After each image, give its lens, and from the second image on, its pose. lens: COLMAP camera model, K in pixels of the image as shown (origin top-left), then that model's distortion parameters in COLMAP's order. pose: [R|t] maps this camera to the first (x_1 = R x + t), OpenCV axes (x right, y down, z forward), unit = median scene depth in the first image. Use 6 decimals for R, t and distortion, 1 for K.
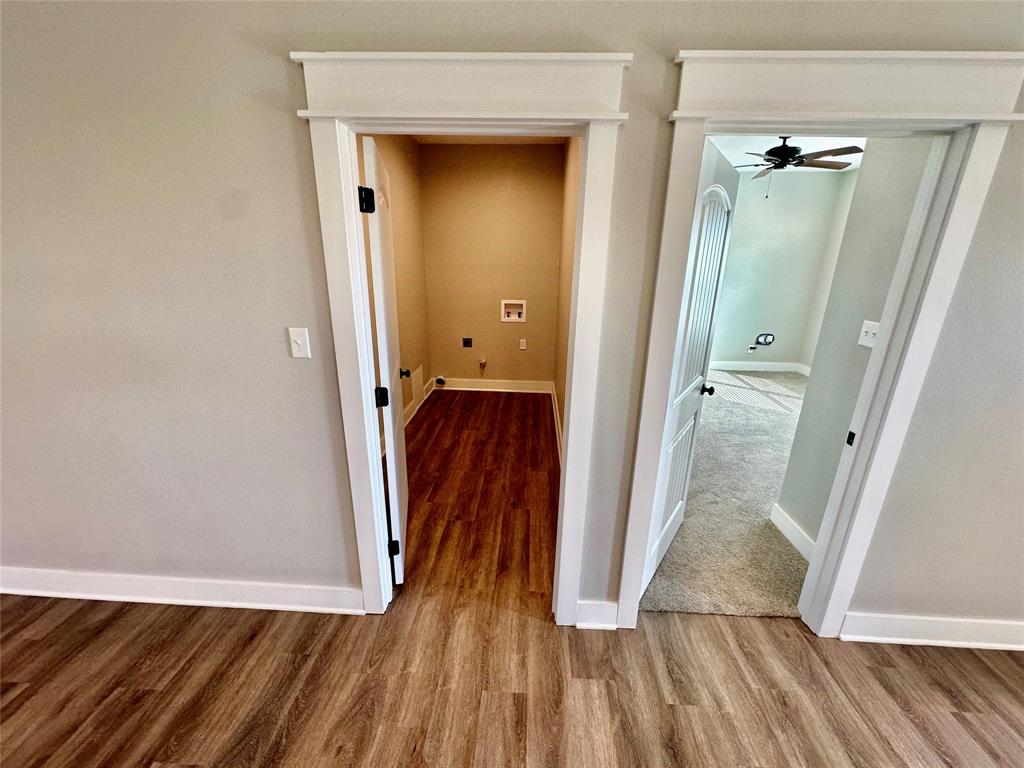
lens RADIAL K [[408.0, 0, 512.0], [0, 408.0, 384.0], [0, 0, 1]] dist [-0.002560, 0.000188]
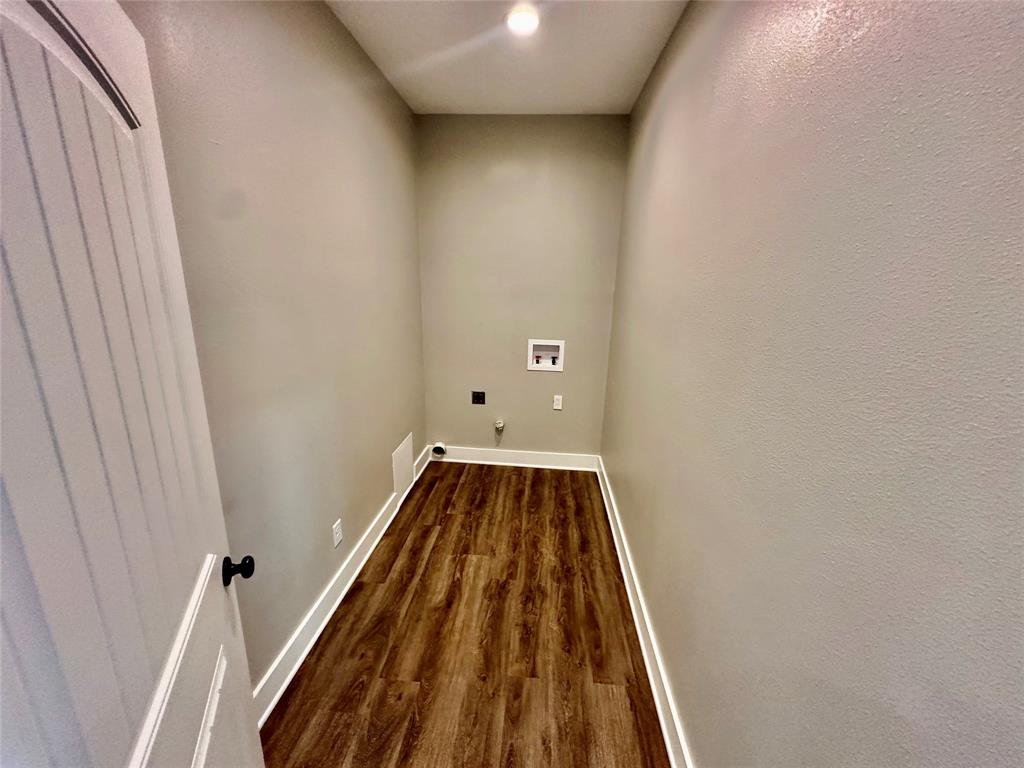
lens RADIAL K [[408.0, 0, 512.0], [0, 408.0, 384.0], [0, 0, 1]] dist [-0.002560, 0.000188]
pose [[0.999504, 0.020772, -0.023654, -0.040919], [-0.021759, 0.998870, -0.042251, -0.111220], [0.022750, 0.042745, 0.998827, 0.341739]]
